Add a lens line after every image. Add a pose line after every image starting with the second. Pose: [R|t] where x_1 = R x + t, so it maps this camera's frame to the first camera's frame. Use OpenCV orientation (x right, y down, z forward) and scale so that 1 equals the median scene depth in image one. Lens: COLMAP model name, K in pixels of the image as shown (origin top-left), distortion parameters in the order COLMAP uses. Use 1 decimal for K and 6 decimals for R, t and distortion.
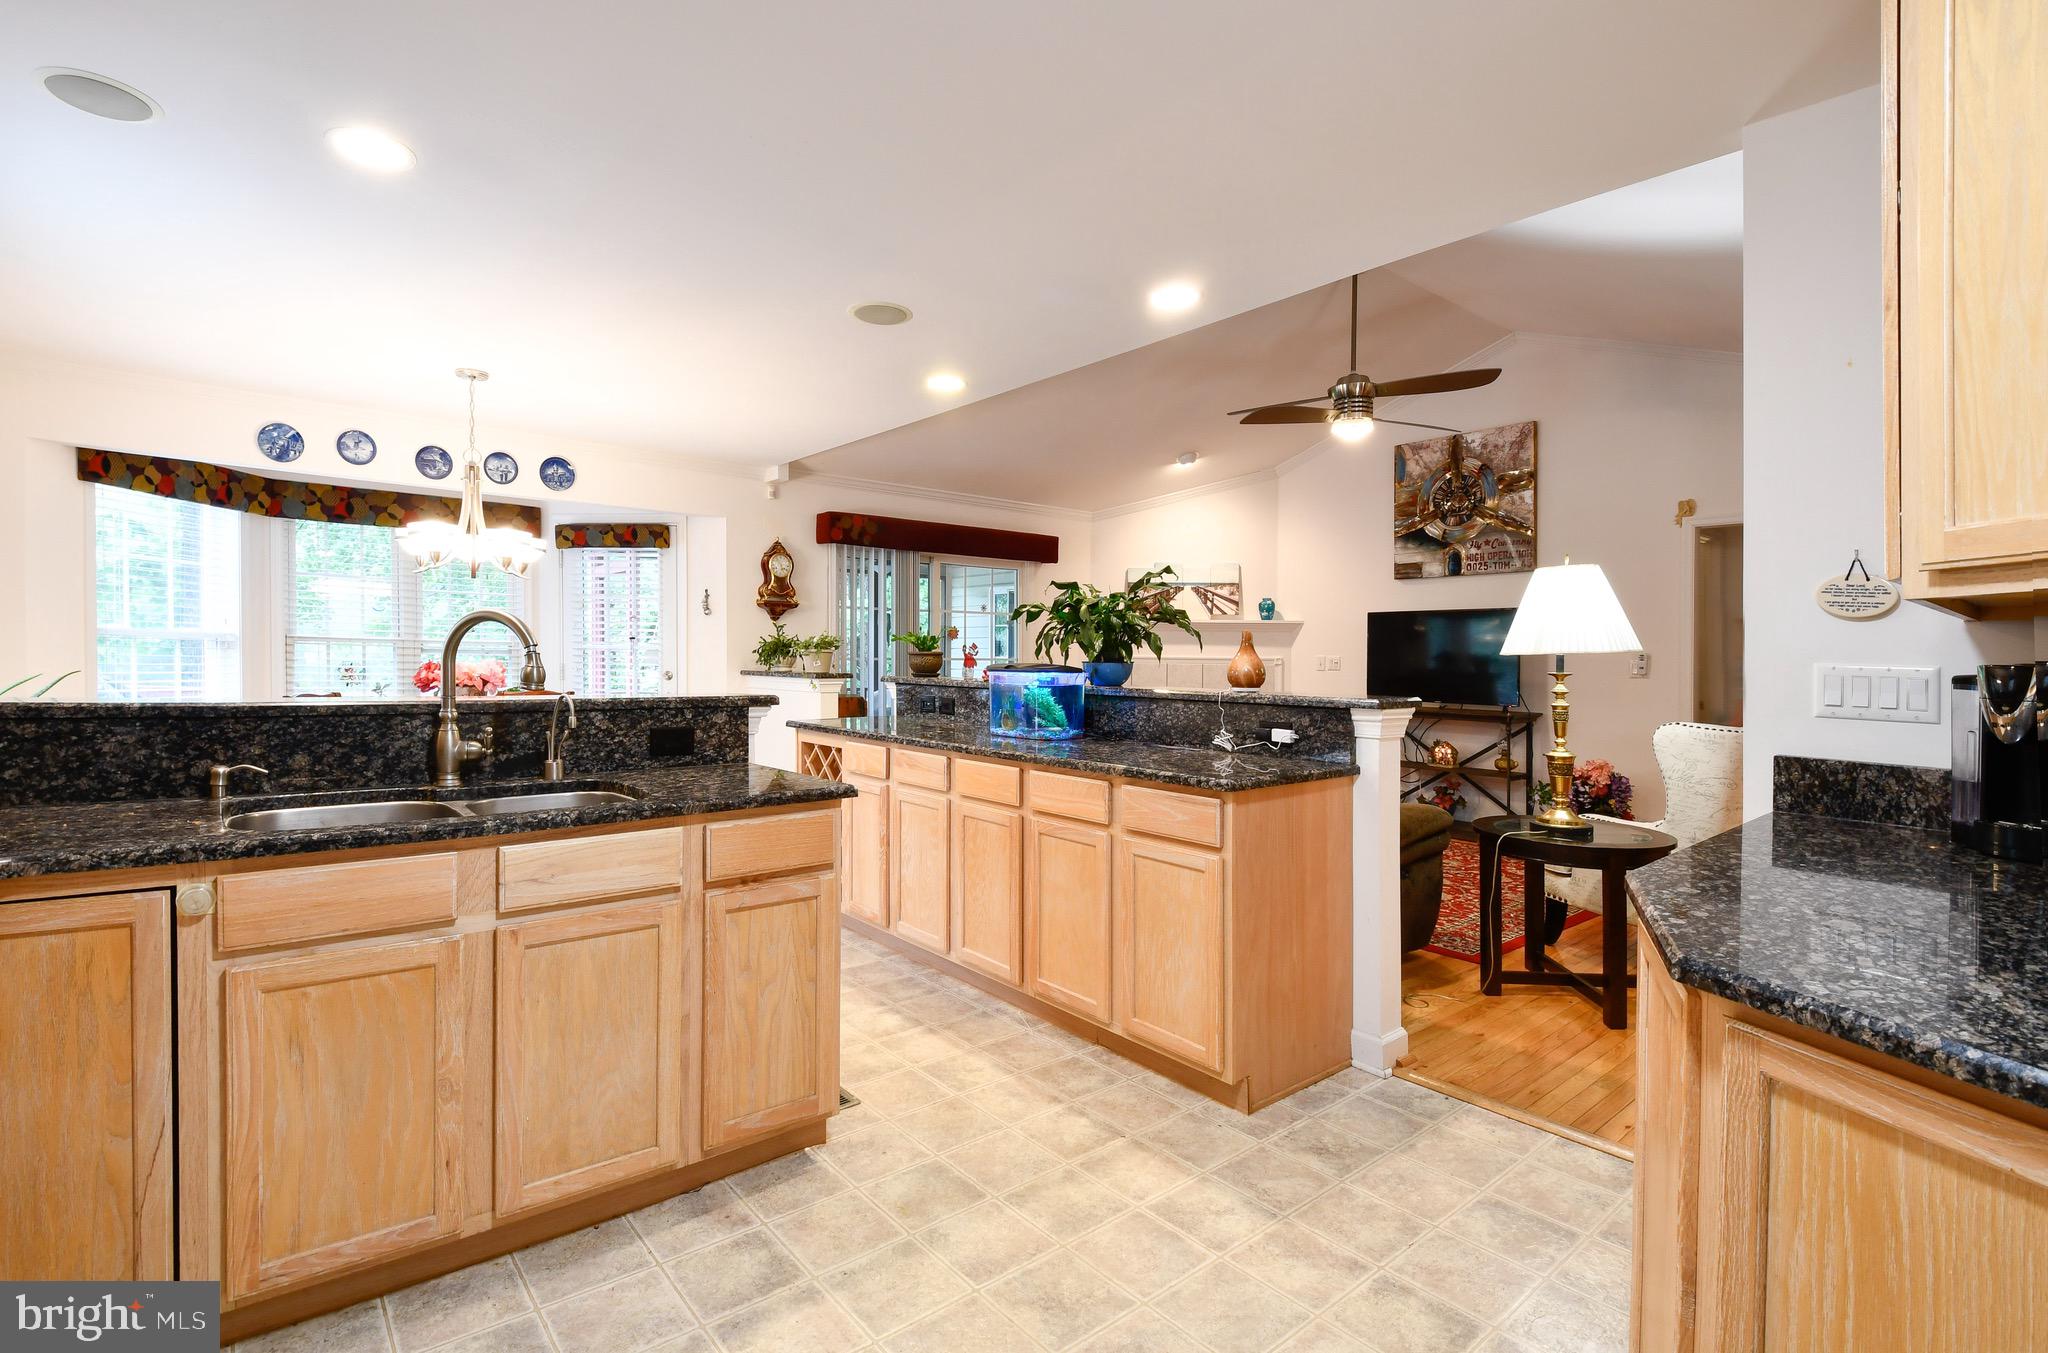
lens RADIAL K [[968.0, 0, 998.8], [0, 968.0, 677.5], [0, 0, 1]] dist [0.010082, -0.010801]
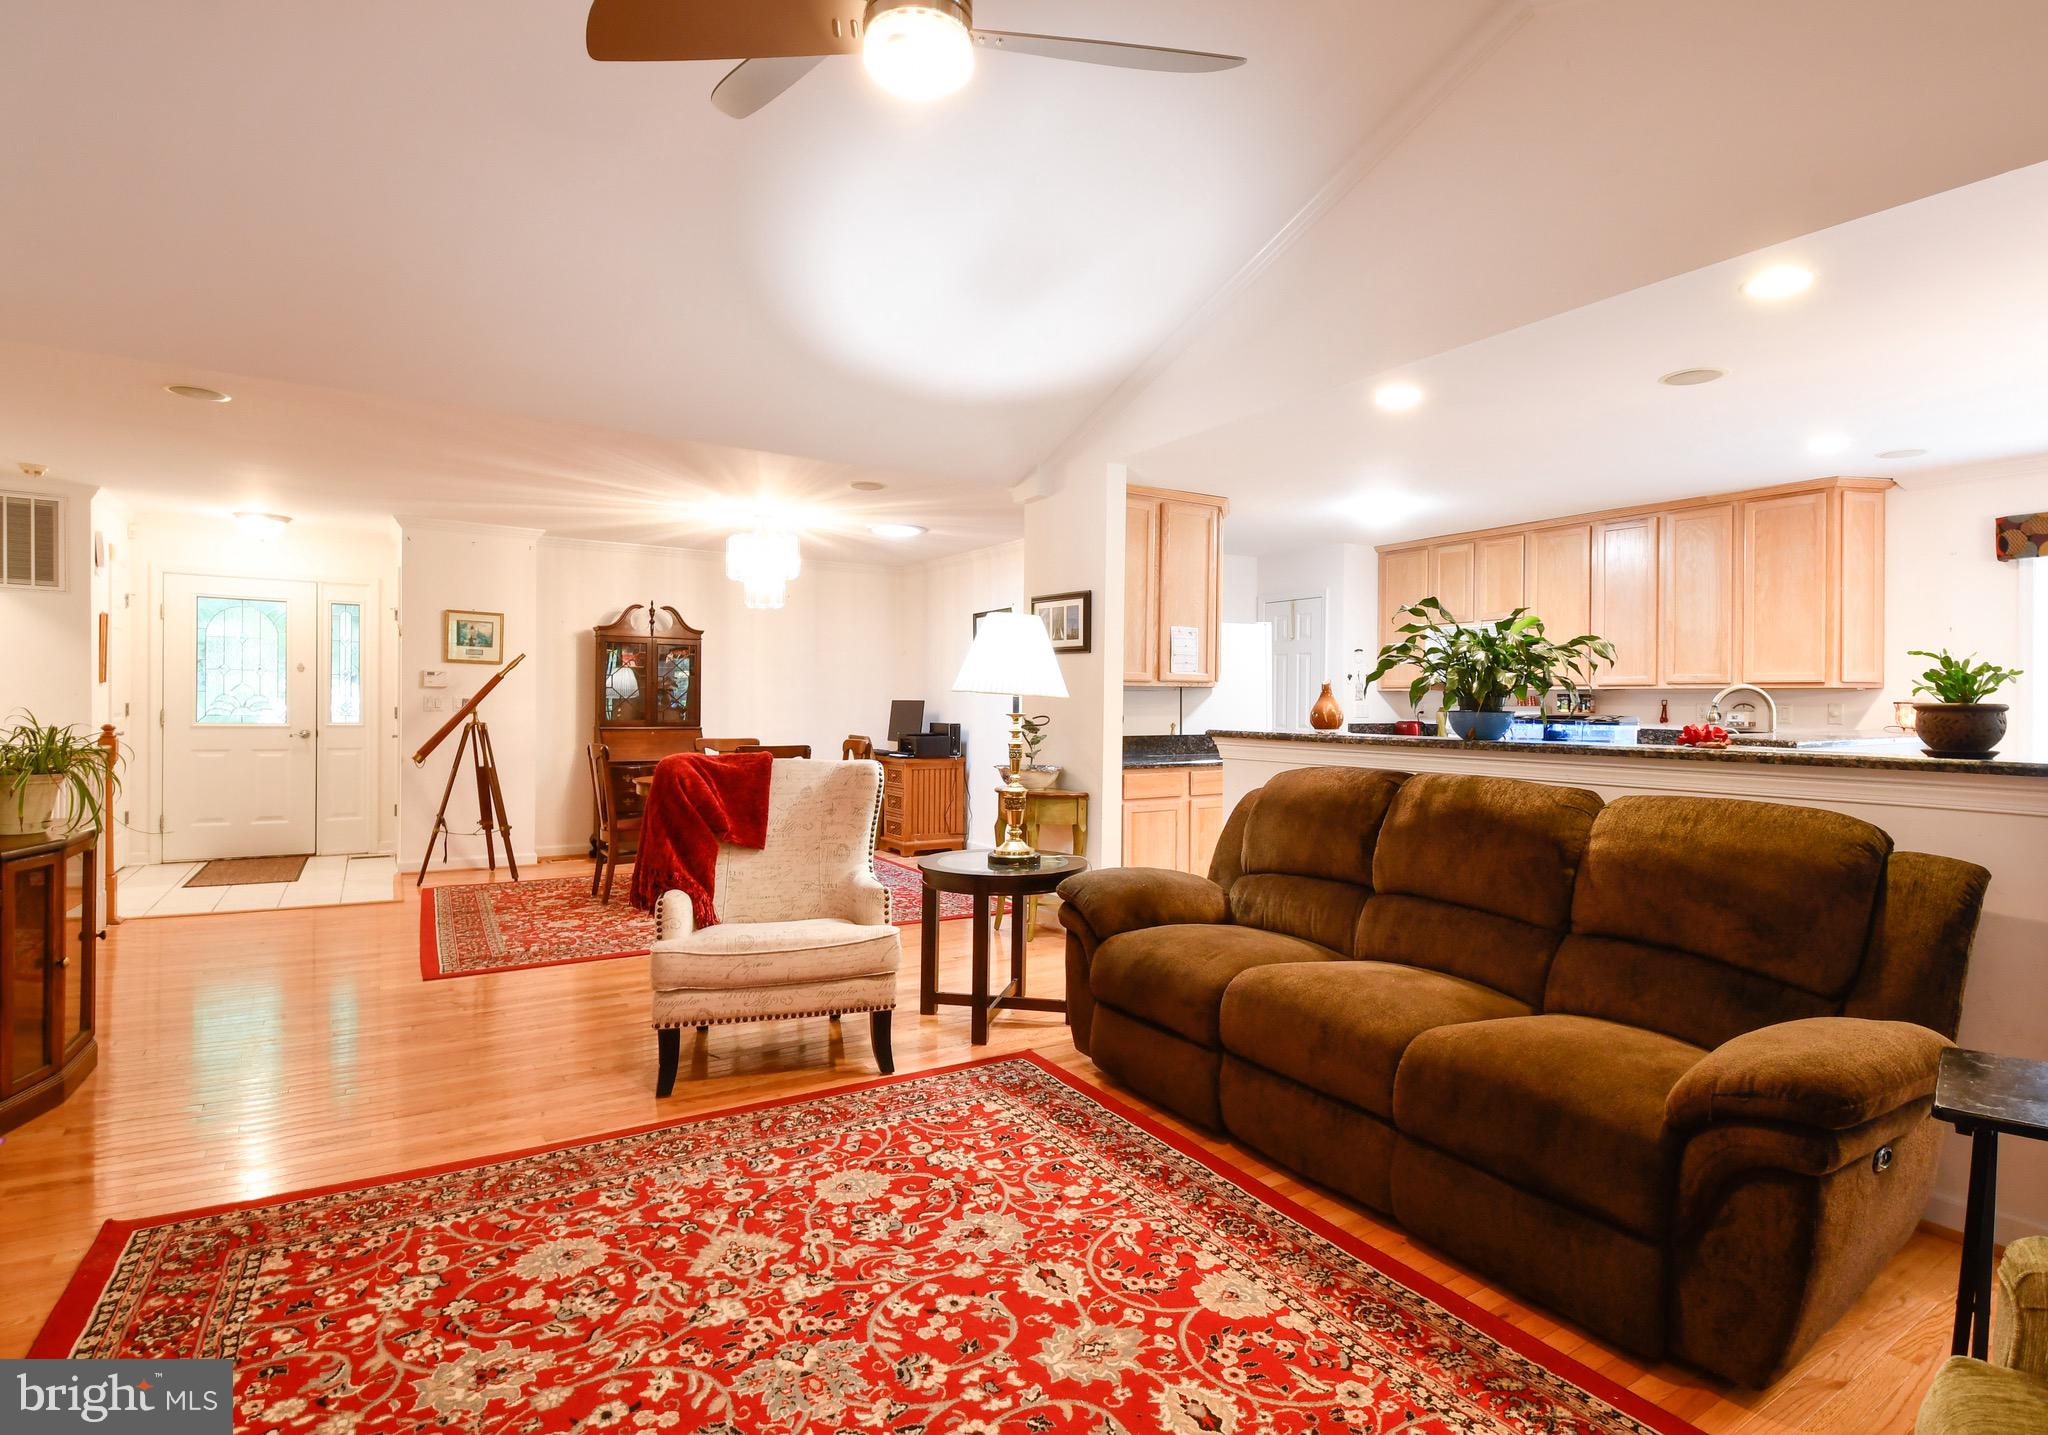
lens RADIAL K [[1036.4, 0, 1047.2], [0, 1036.4, 704.4], [0, 0, 1]] dist [-0.005826, -0.010294]
pose [[-0.992929, -0.015140, 0.117744, 0.394545], [-0.011691, 0.999484, 0.029928, -0.046257], [-0.118136, 0.028340, -0.992593, 1.995495]]
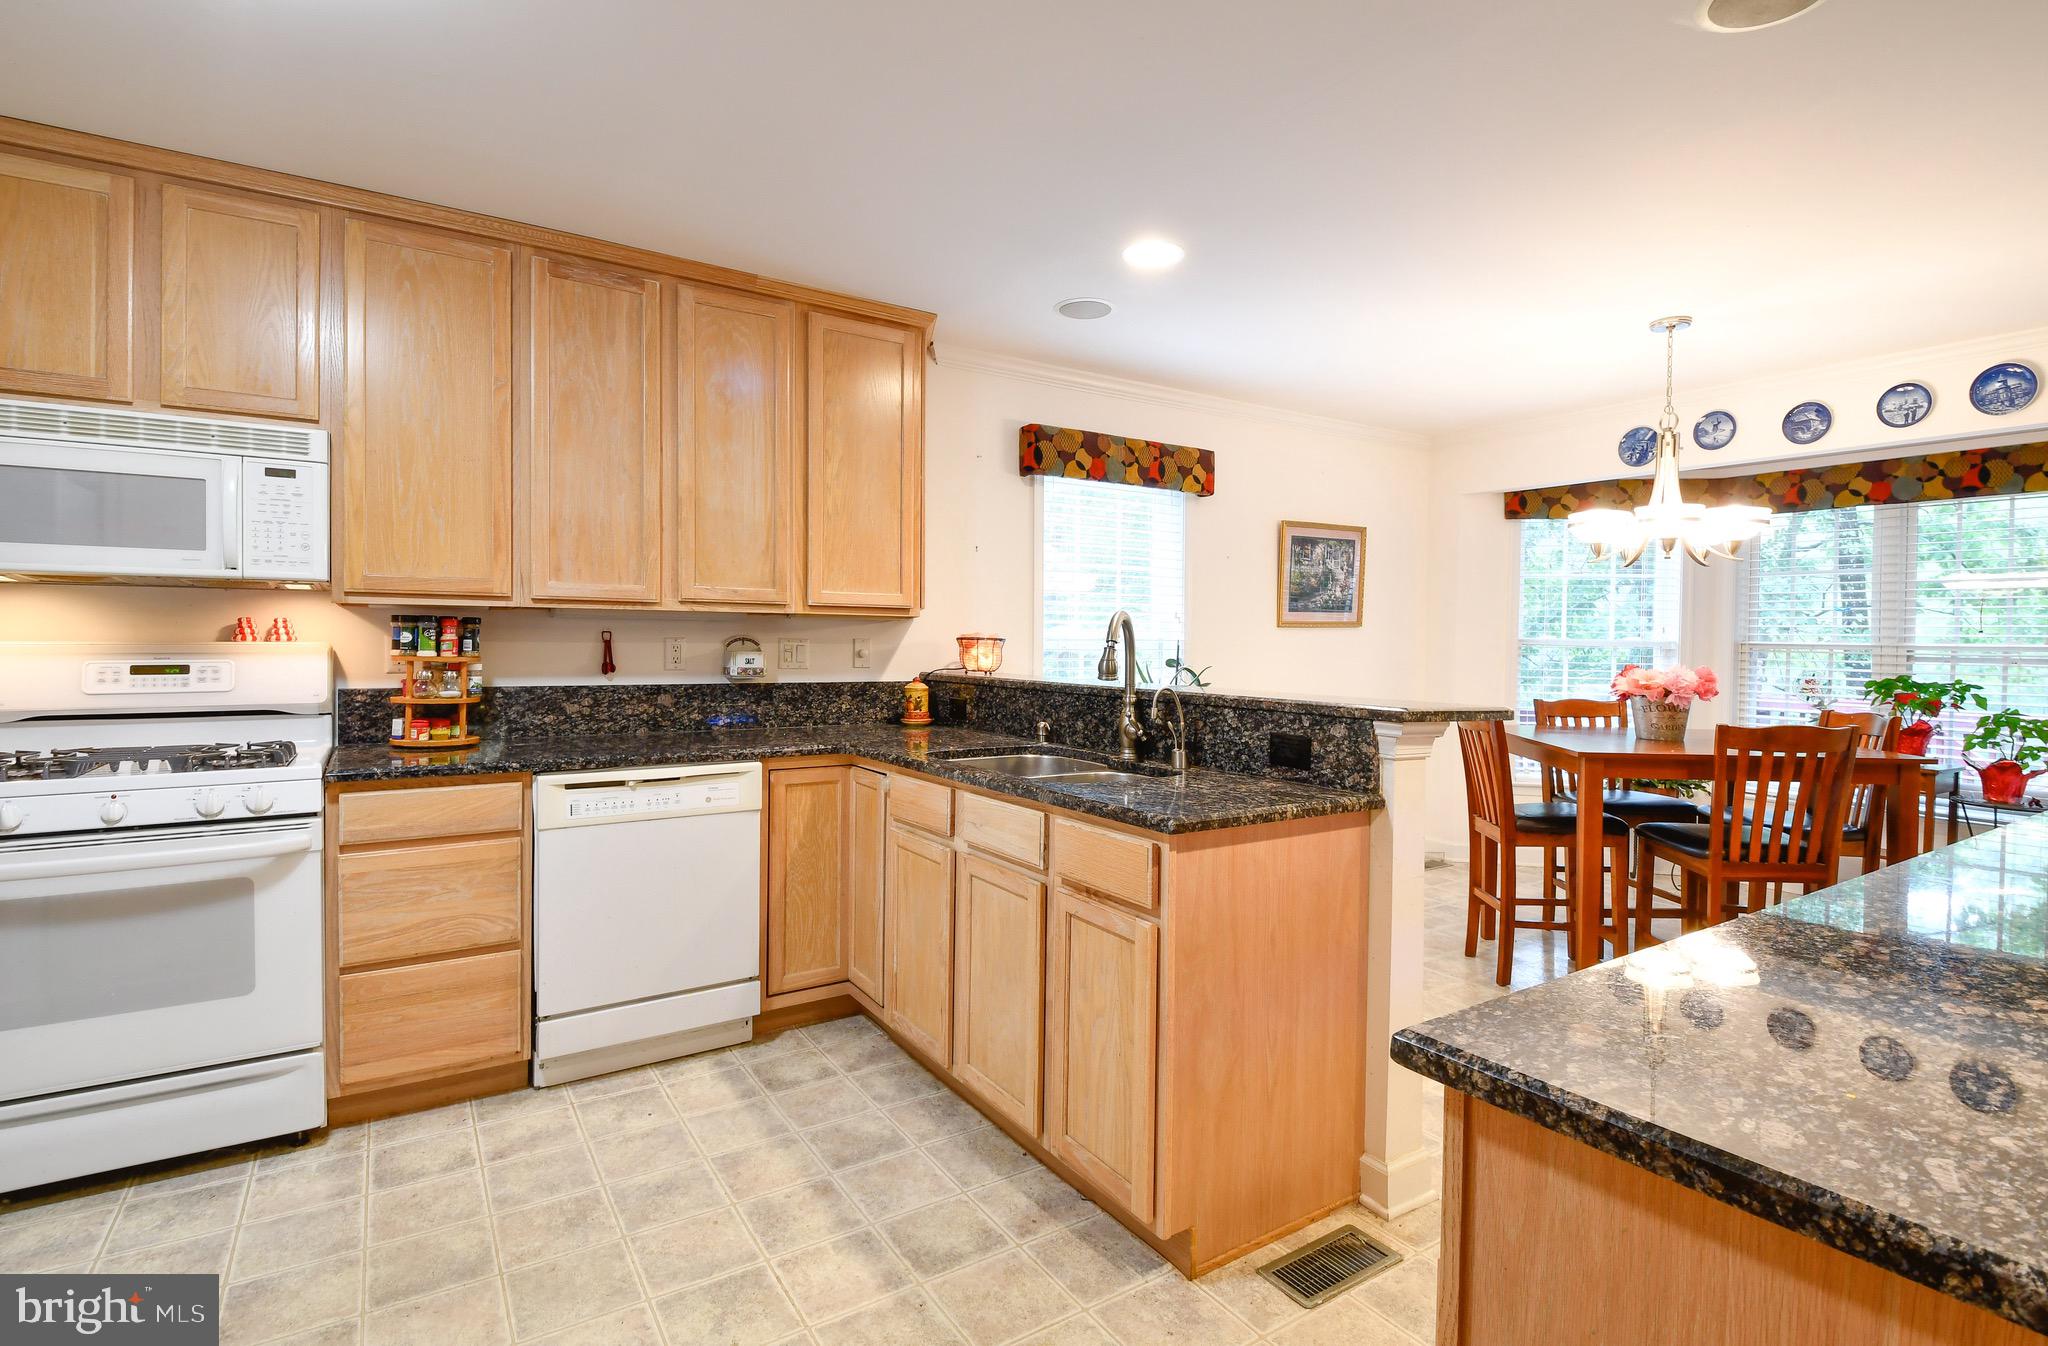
lens RADIAL K [[959.4, 0, 1017.1], [0, 959.4, 657.4], [0, 0, 1]] dist [0.010067, -0.012255]
pose [[-0.109787, 0.005205, -0.993942, 0.392385], [-0.038222, 0.999225, 0.009454, -0.012276], [0.993220, 0.039028, -0.109503, 0.610521]]
